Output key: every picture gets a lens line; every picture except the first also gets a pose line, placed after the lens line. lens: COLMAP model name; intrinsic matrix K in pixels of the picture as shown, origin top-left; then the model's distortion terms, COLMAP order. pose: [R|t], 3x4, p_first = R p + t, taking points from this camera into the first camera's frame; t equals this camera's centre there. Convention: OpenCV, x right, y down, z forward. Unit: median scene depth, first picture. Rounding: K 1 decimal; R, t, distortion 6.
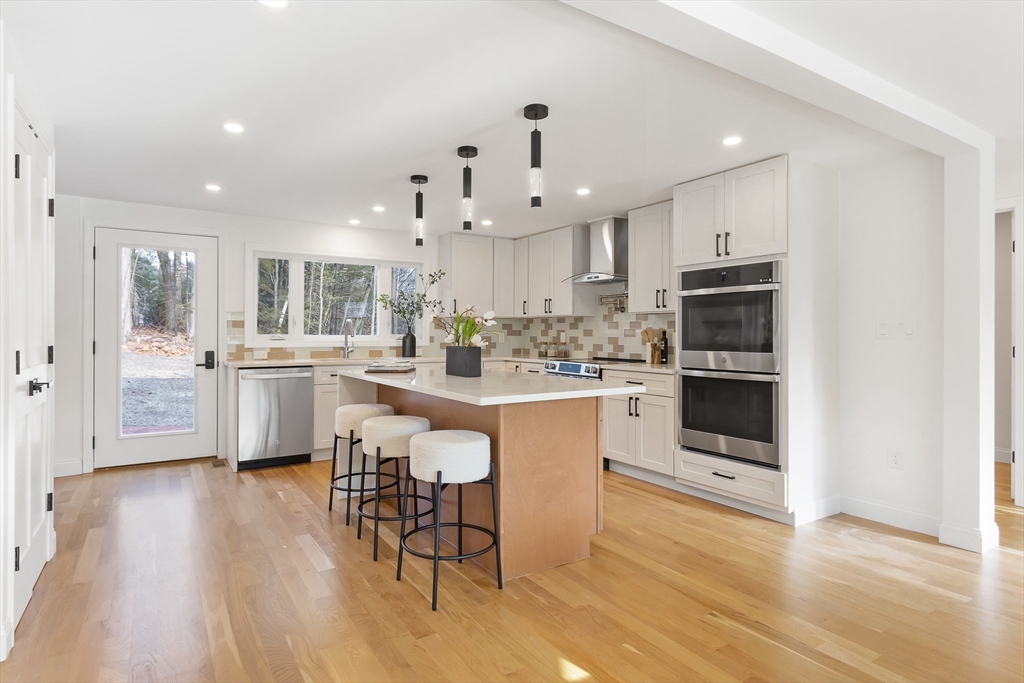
lens RADIAL K [[542.8, 0, 498.2], [0, 542.8, 331.9], [0, 0, 1]] dist [-0.003392, 0.001194]
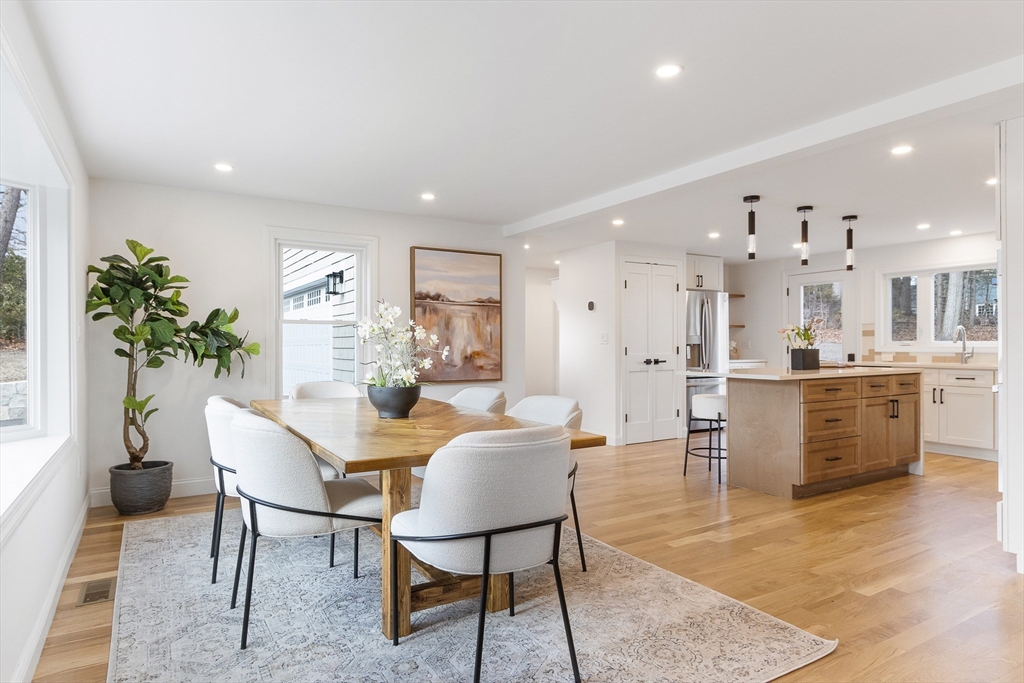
lens RADIAL K [[595.9, 0, 505.8], [0, 595.9, 342.7], [0, 0, 1]] dist [0.001017, -0.001299]
pose [[-0.012680, -0.004171, -0.999911, 0.912236], [0.009435, 0.999946, -0.004290, 0.006148], [0.999875, -0.009489, -0.012640, 0.152599]]
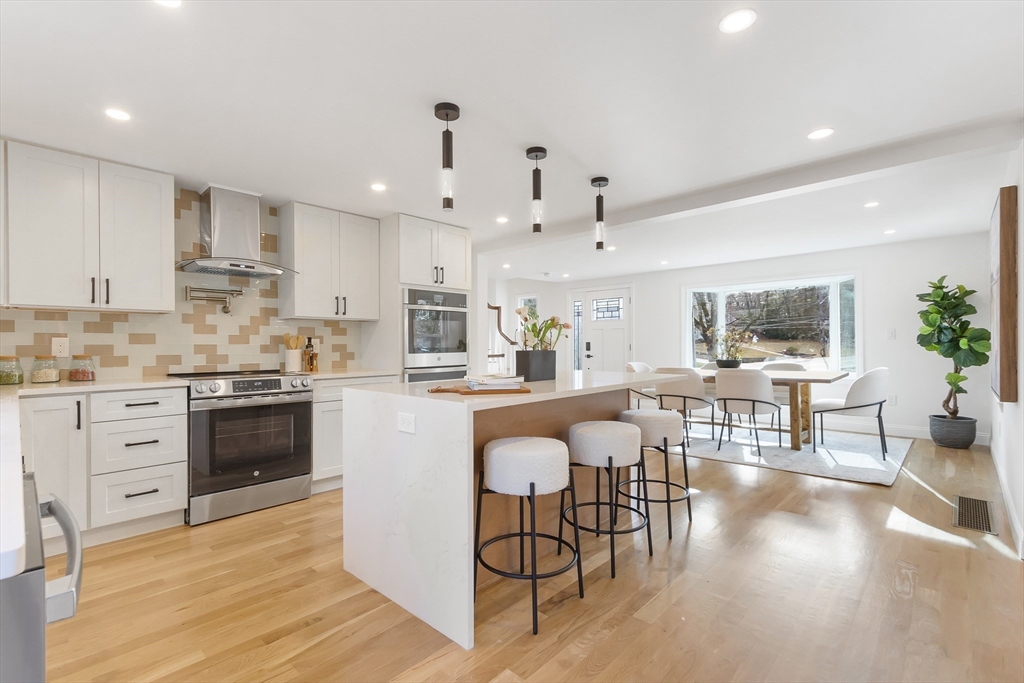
lens RADIAL K [[471.2, 0, 505.6], [0, 471.2, 343.0], [0, 0, 1]] dist [-0.002128, -0.000921]
pose [[-0.244123, -0.003490, 0.969738, -0.569065], [-0.002413, 0.999993, 0.002992, 0.004756], [-0.969741, -0.001610, -0.244130, 0.821242]]
